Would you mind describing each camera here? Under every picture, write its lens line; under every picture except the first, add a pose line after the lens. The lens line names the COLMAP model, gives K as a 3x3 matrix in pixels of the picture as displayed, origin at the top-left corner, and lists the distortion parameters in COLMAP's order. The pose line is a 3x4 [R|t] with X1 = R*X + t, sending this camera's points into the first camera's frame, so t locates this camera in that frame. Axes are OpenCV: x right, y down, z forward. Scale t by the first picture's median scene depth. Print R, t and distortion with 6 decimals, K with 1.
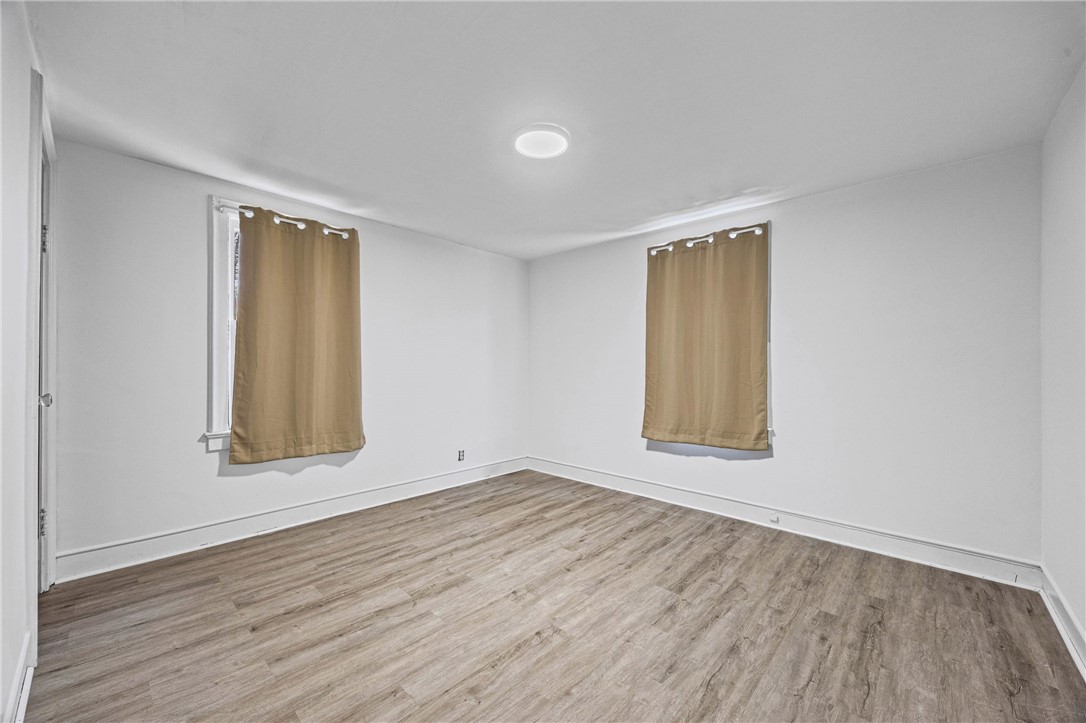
lens RADIAL K [[421.9, 0, 540.2], [0, 421.9, 366.8], [0, 0, 1]] dist [-0.000252, 0.000100]
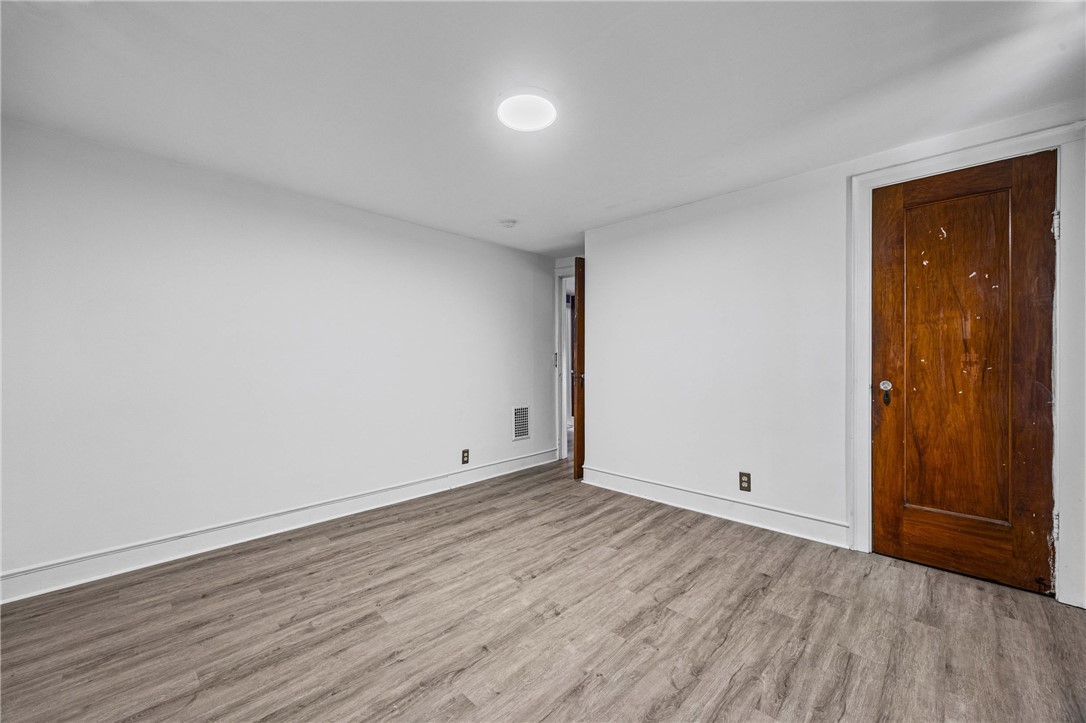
lens RADIAL K [[421.9, 0, 545.5], [0, 421.9, 362.0], [0, 0, 1]] dist [-0.000252, 0.000100]
pose [[-0.999785, 0.000846, 0.020723, -0.057743], [0.000797, 0.999997, -0.002387, 0.004933], [-0.020725, -0.002370, -0.999782, 1.970616]]
